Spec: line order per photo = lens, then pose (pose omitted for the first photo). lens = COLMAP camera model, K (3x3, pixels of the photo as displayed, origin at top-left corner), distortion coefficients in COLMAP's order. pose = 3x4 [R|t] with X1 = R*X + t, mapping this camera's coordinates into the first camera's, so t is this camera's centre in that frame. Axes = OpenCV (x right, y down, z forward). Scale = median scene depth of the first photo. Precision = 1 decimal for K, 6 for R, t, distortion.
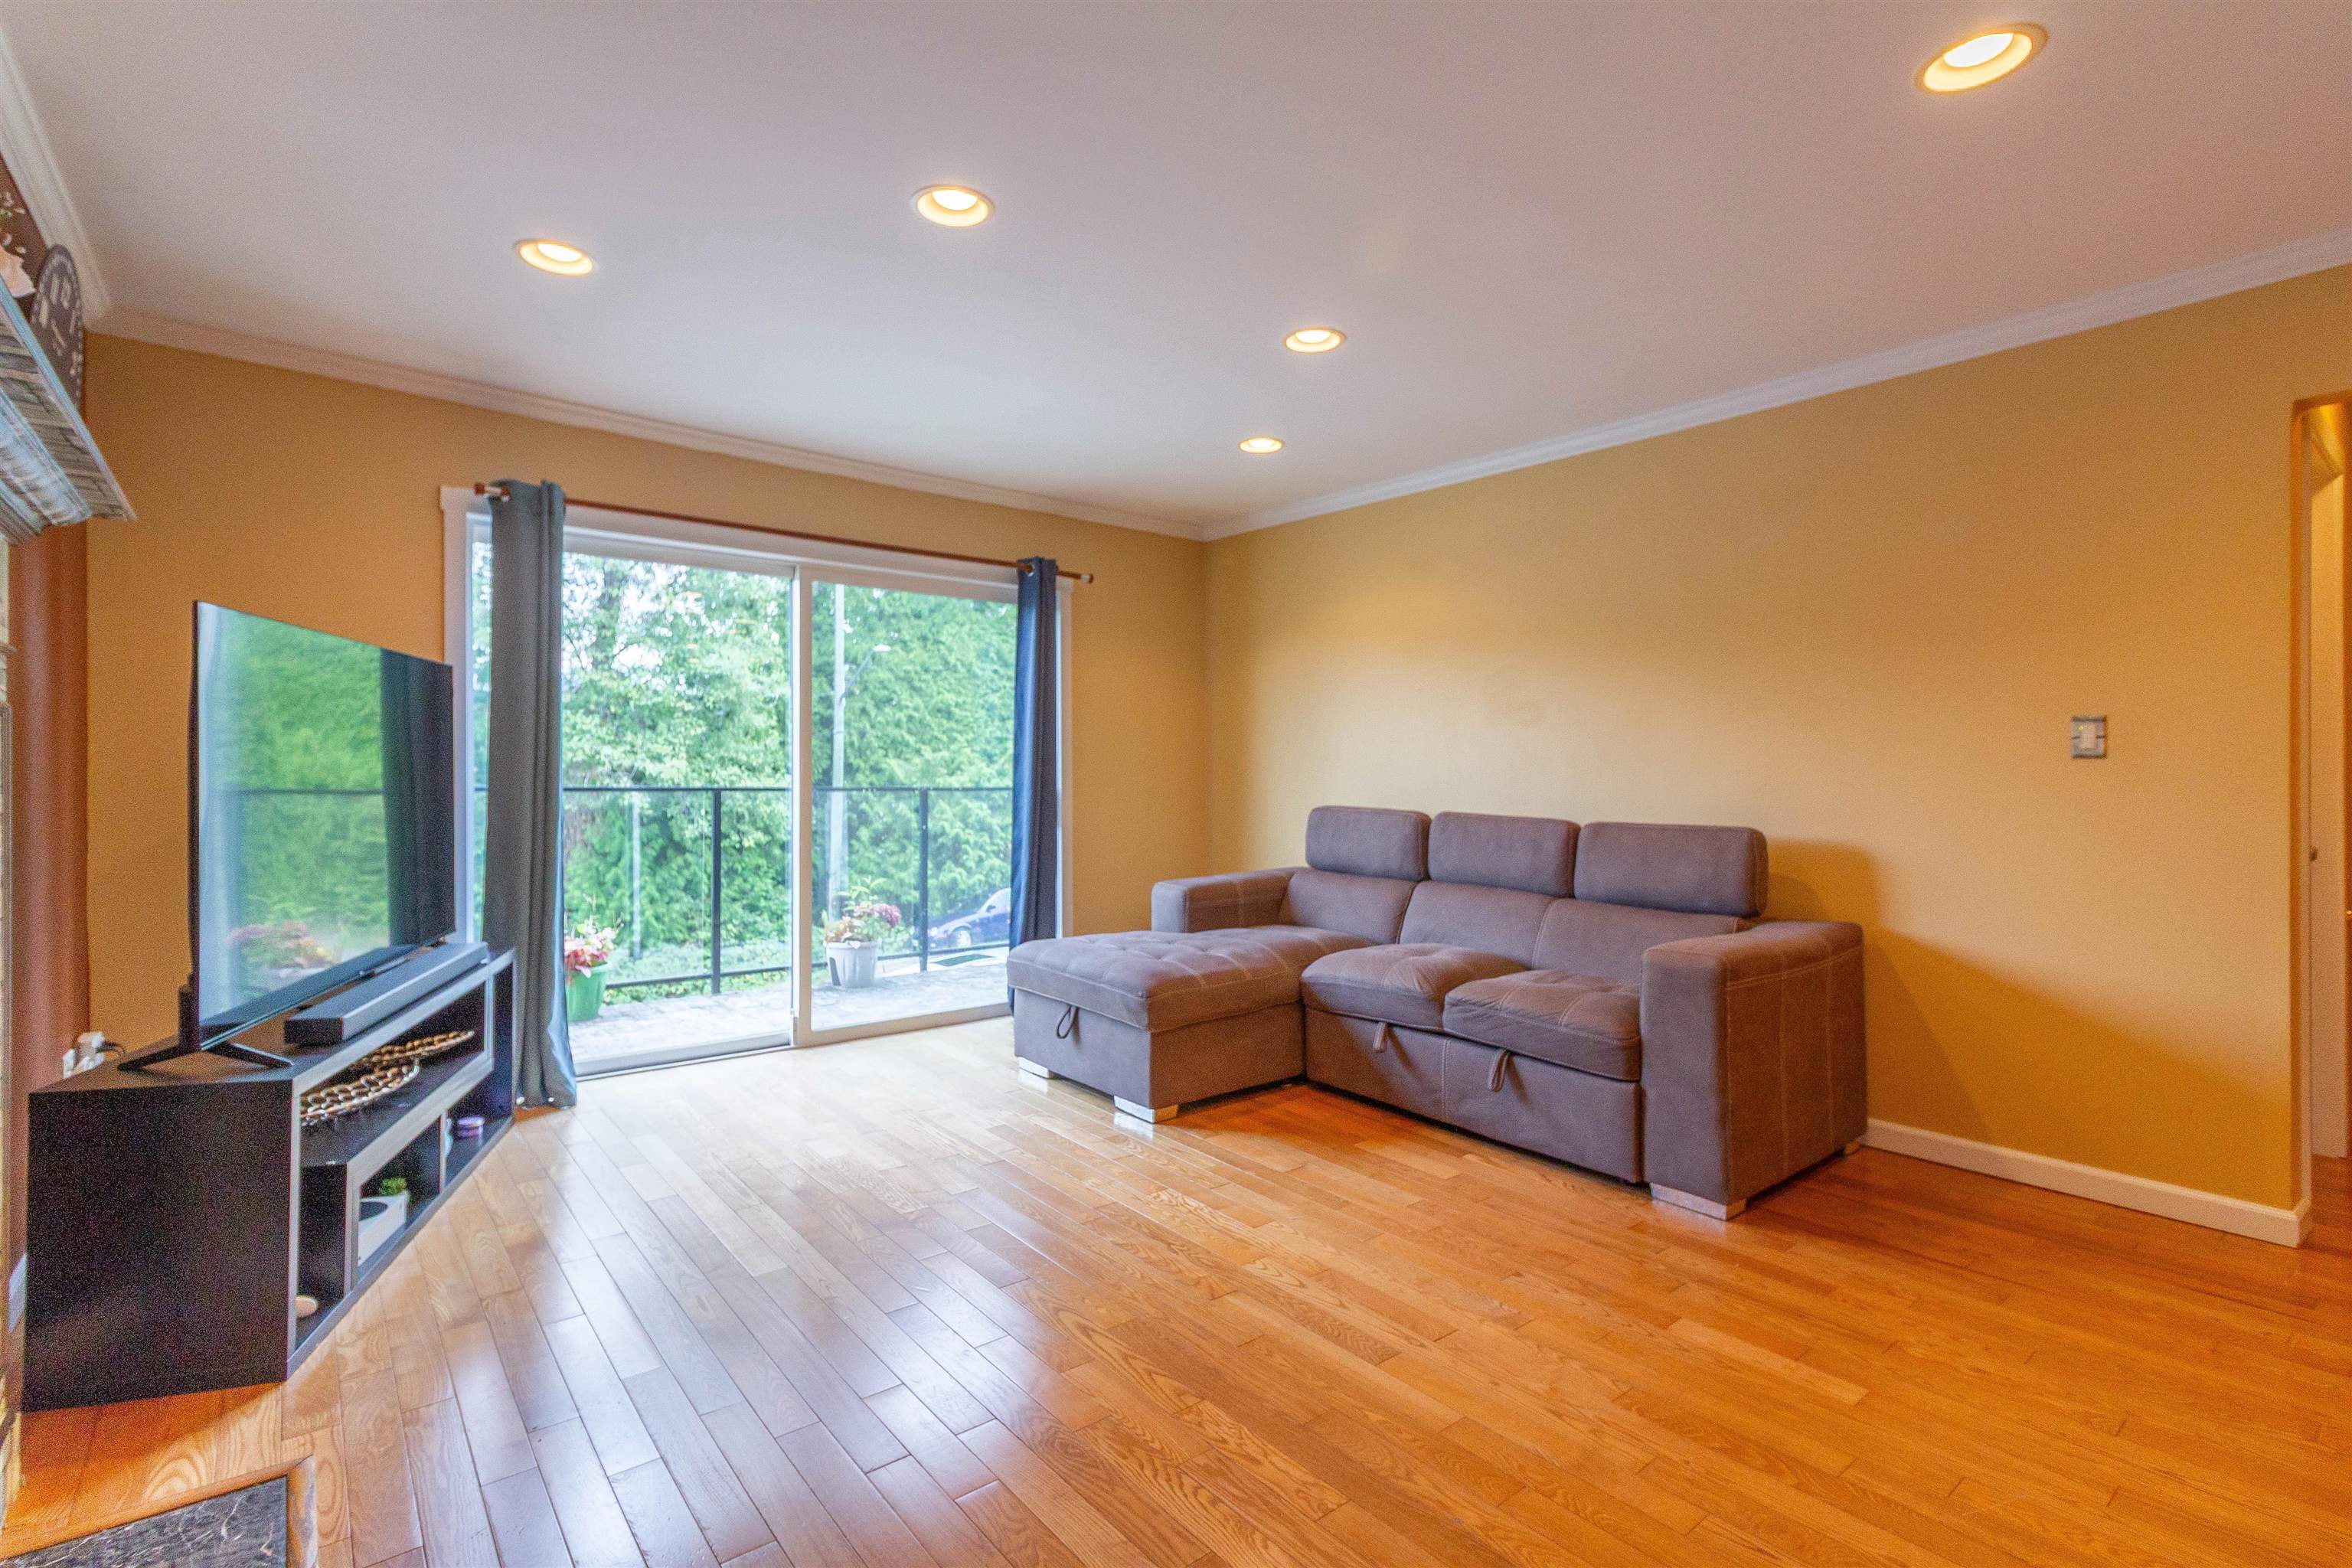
lens RADIAL K [[1115.9, 0, 1184.8], [0, 1115.9, 778.4], [0, 0, 1]] dist [0.003381, 0.000358]
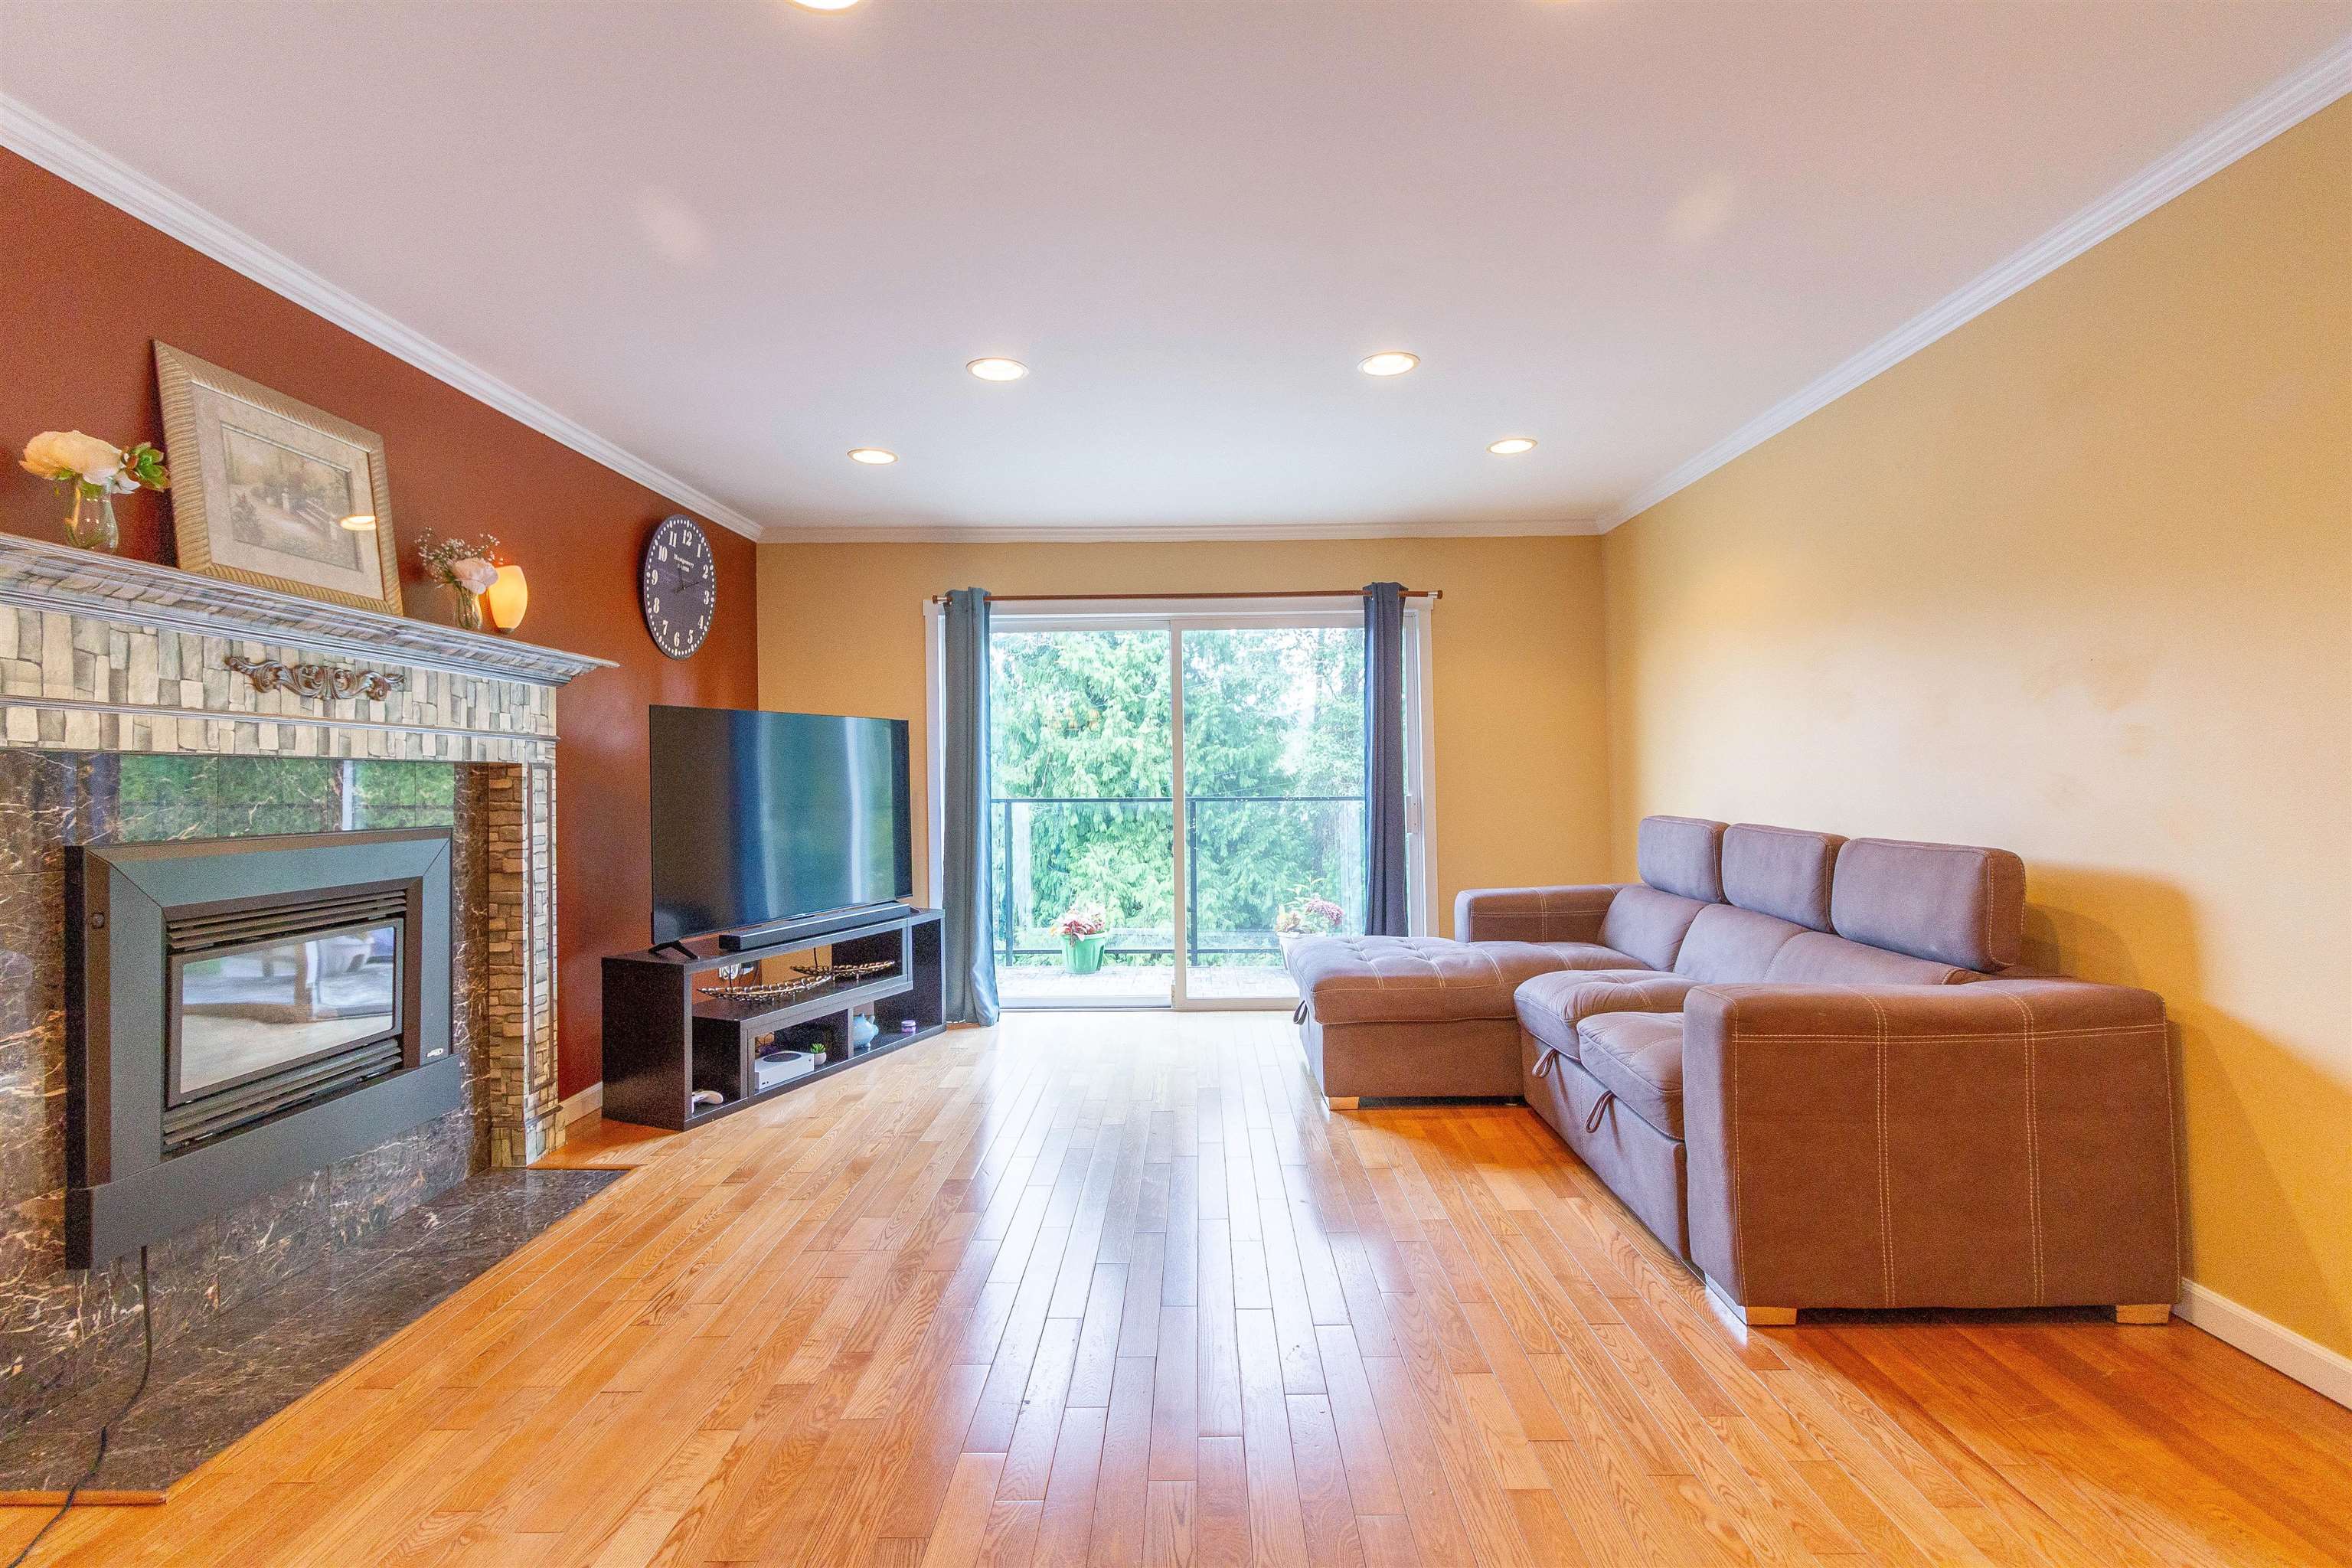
lens RADIAL K [[1120.5, 0, 1194.9], [0, 1120.5, 766.6], [0, 0, 1]] dist [0.002188, 0.000151]
pose [[0.763001, -0.023651, -0.645965, 0.584470], [0.013866, 0.999699, -0.020223, -0.002533], [0.646249, 0.006473, 0.763099, 0.088437]]
